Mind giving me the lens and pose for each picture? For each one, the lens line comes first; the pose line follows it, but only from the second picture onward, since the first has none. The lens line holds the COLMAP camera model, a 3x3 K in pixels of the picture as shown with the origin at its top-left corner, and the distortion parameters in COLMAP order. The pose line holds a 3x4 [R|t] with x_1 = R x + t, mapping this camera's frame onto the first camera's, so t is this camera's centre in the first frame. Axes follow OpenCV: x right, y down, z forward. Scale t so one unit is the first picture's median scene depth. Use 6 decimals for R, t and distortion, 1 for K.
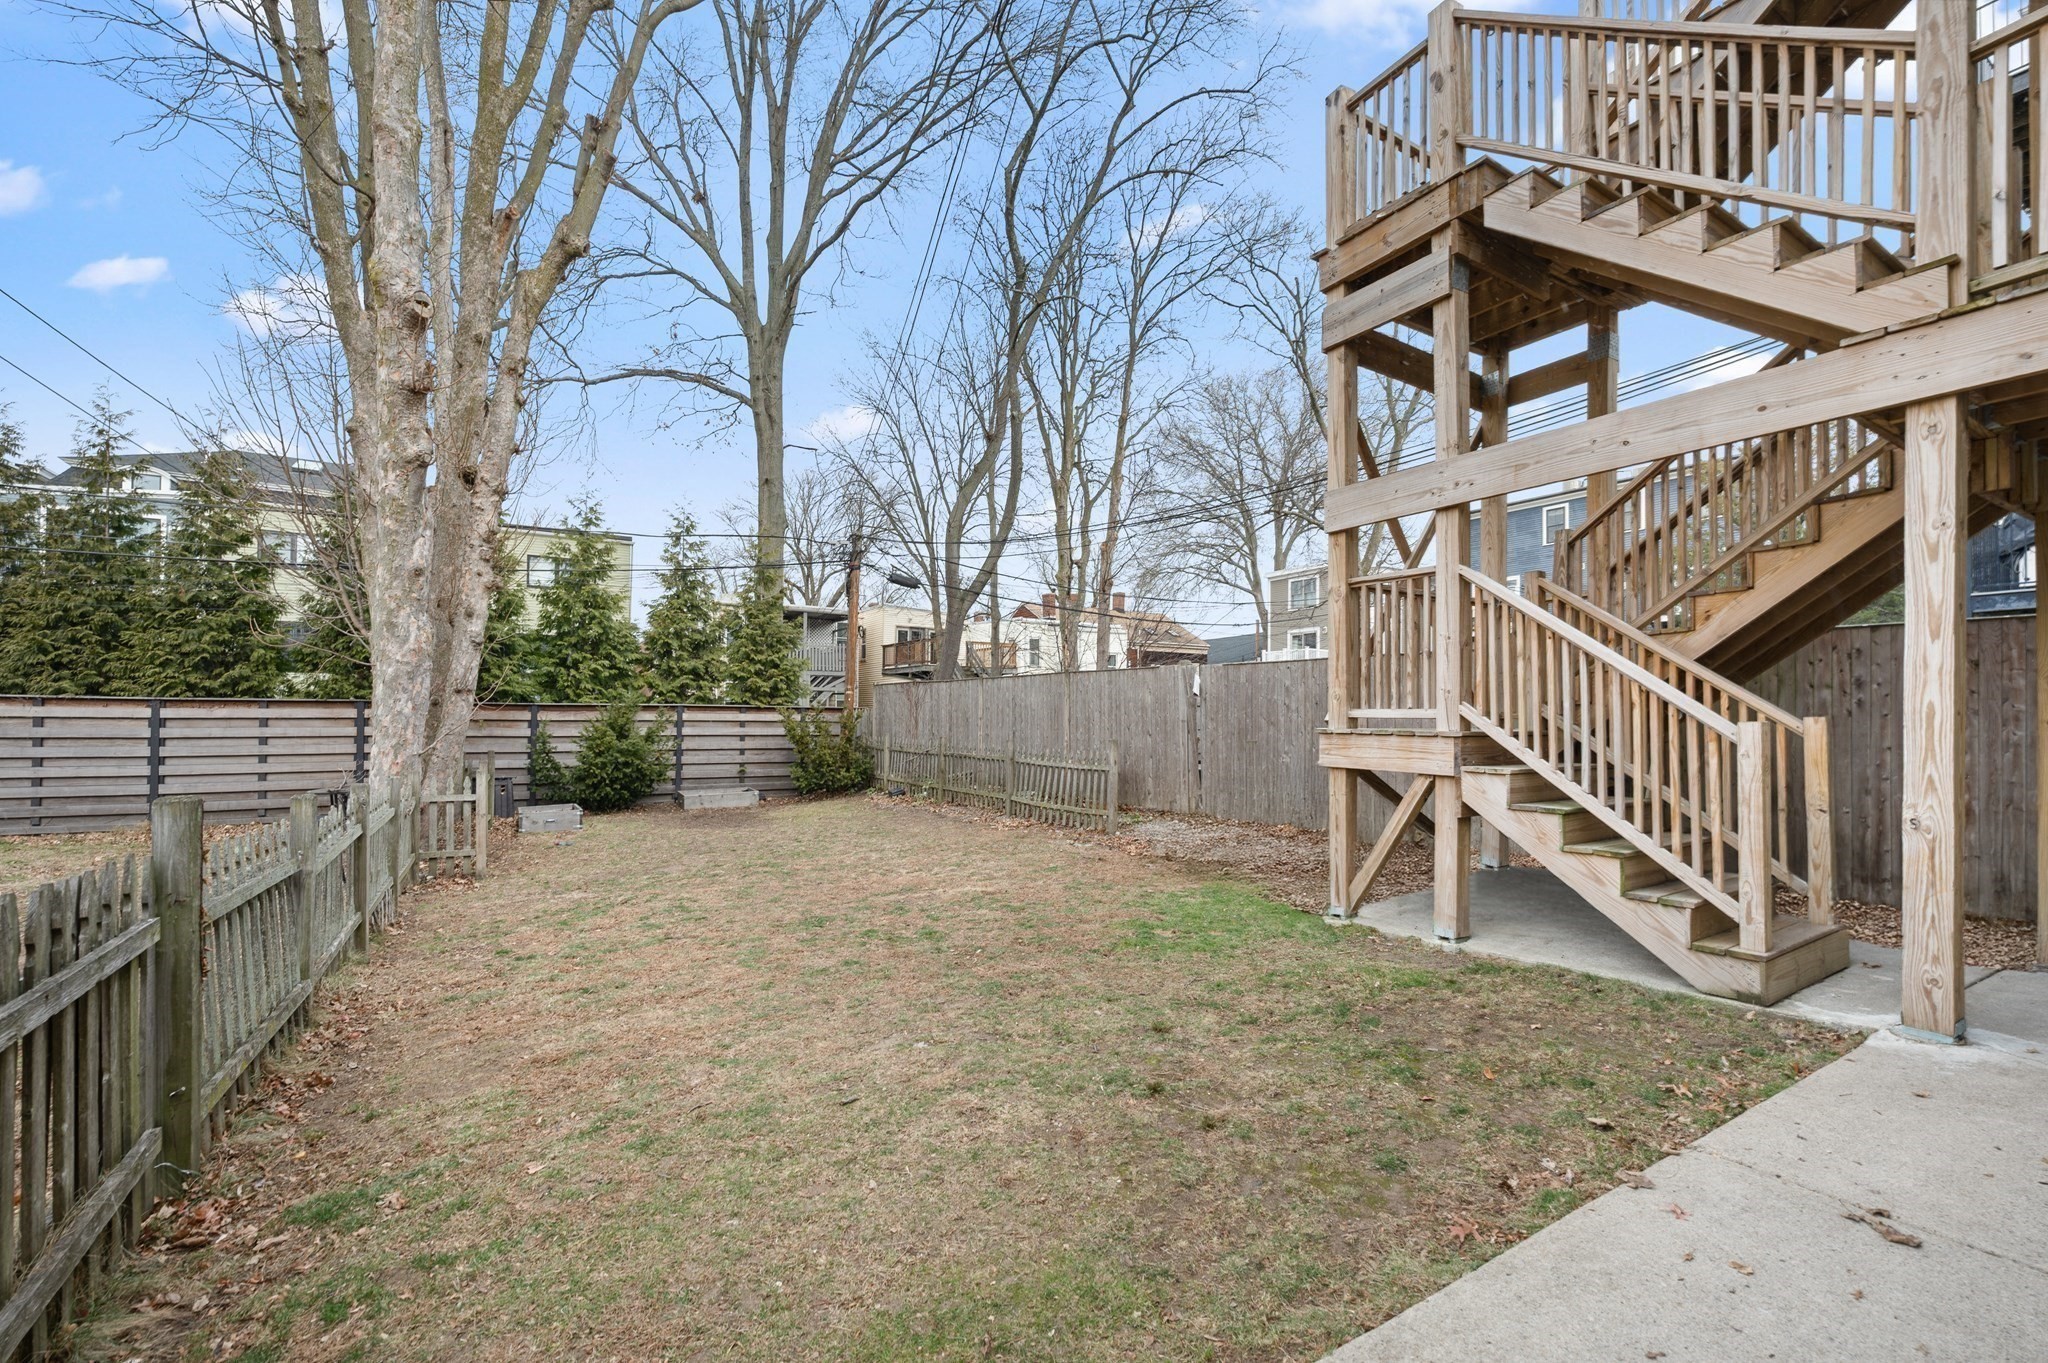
lens RADIAL K [[838.6, 0, 1023.2], [0, 838.6, 694.6], [0, 0, 1]] dist [0.000139, -0.000133]
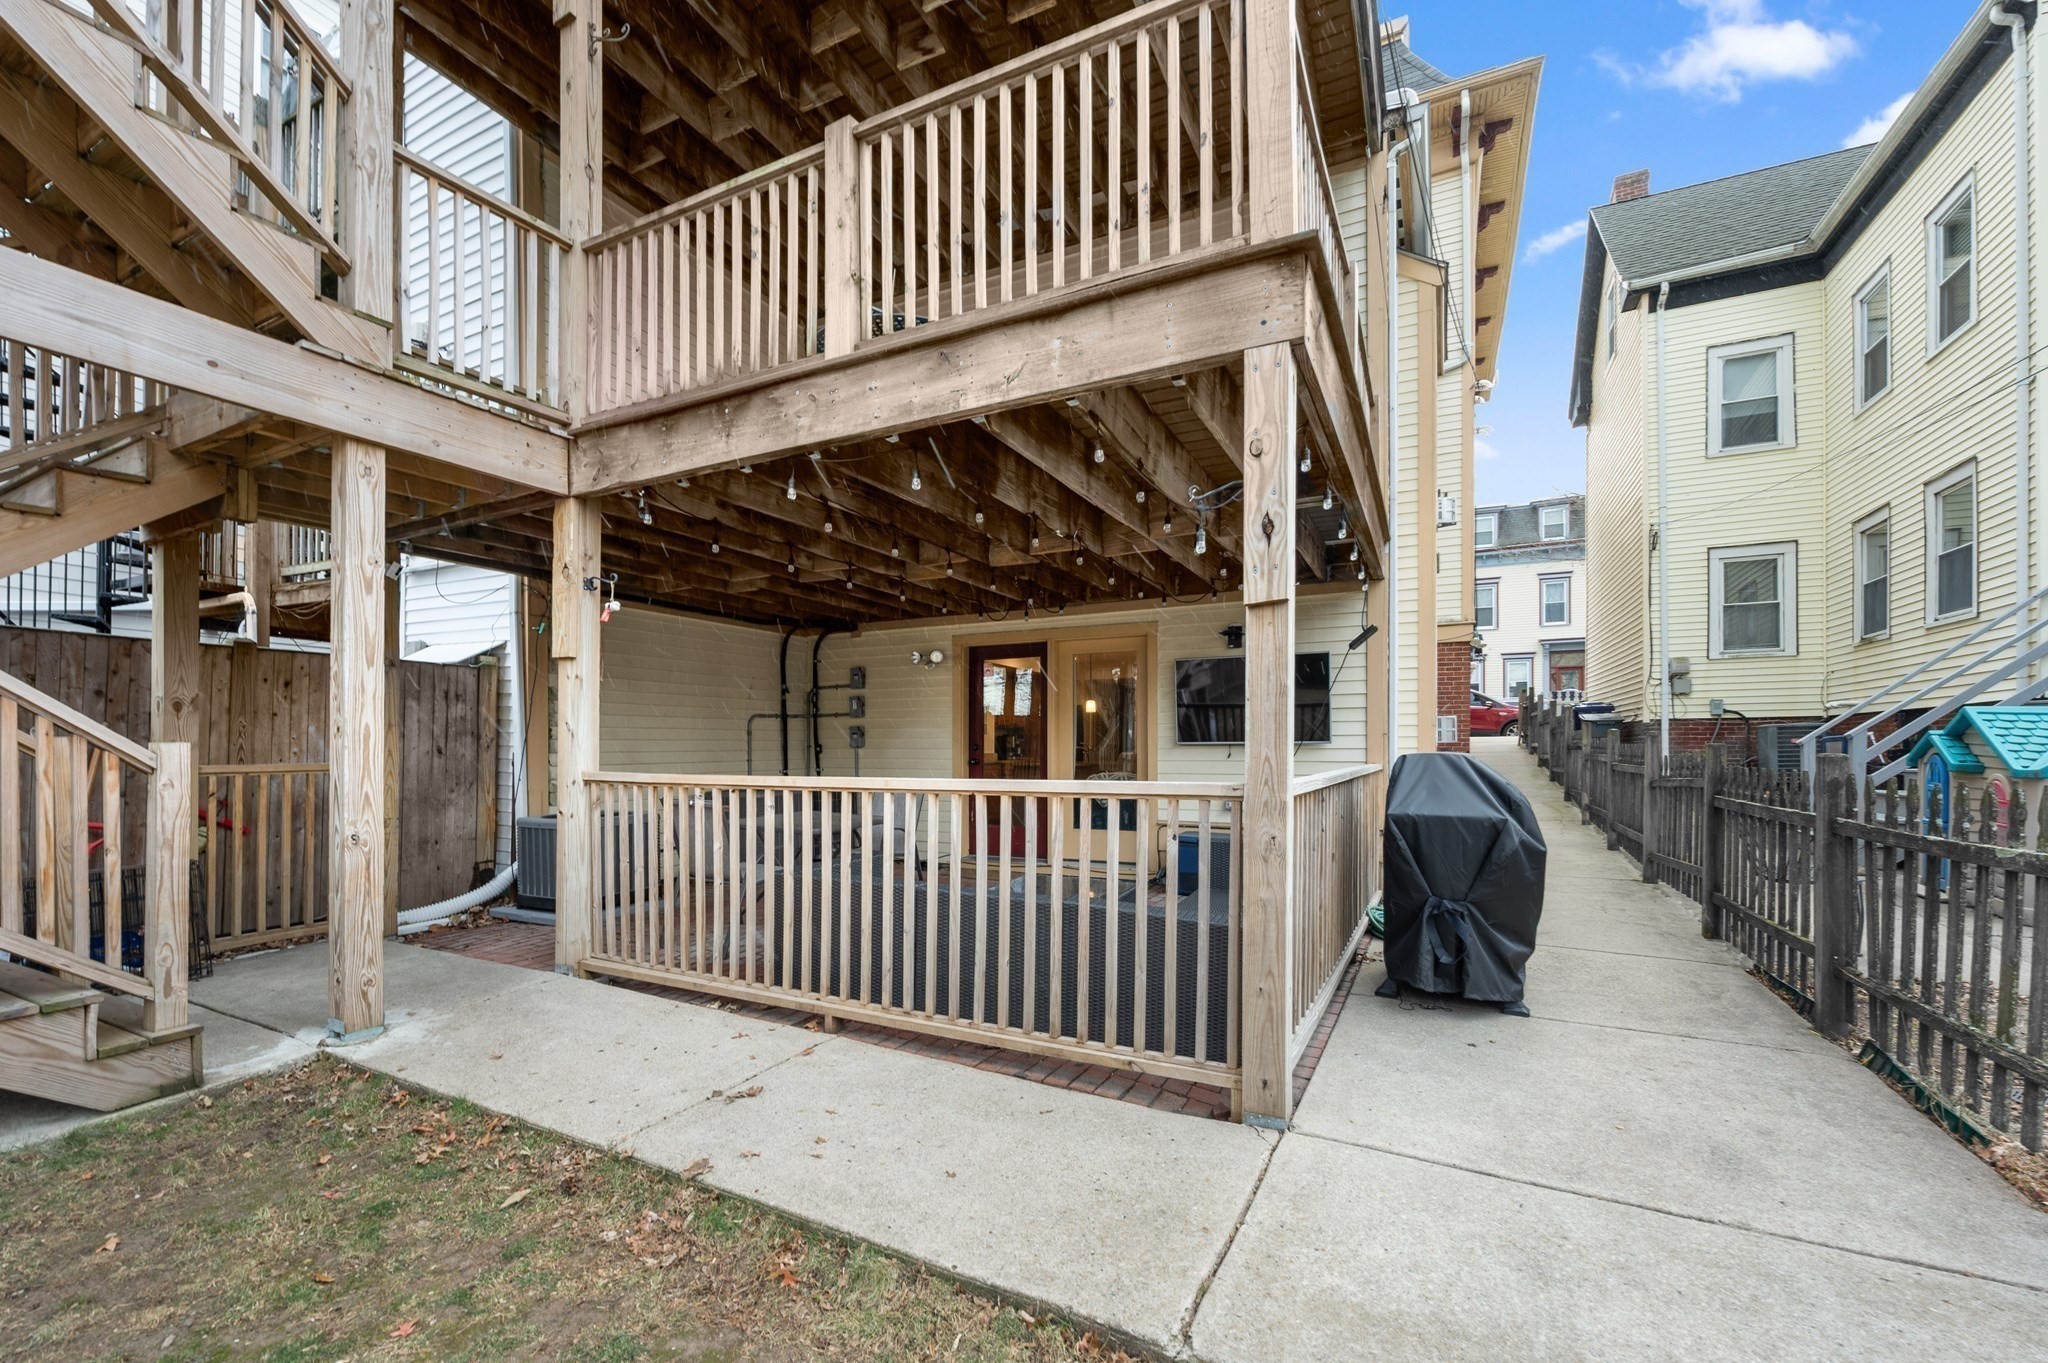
lens RADIAL K [[838.6, 0, 1022.7], [0, 838.6, 747.2], [0, 0, 1]] dist [0.000139, -0.000133]
pose [[-0.519585, -0.004164, 0.854409, -0.275739], [-0.023743, 0.999672, -0.009567, 0.028189], [-0.854089, -0.025257, -0.519513, 0.837745]]
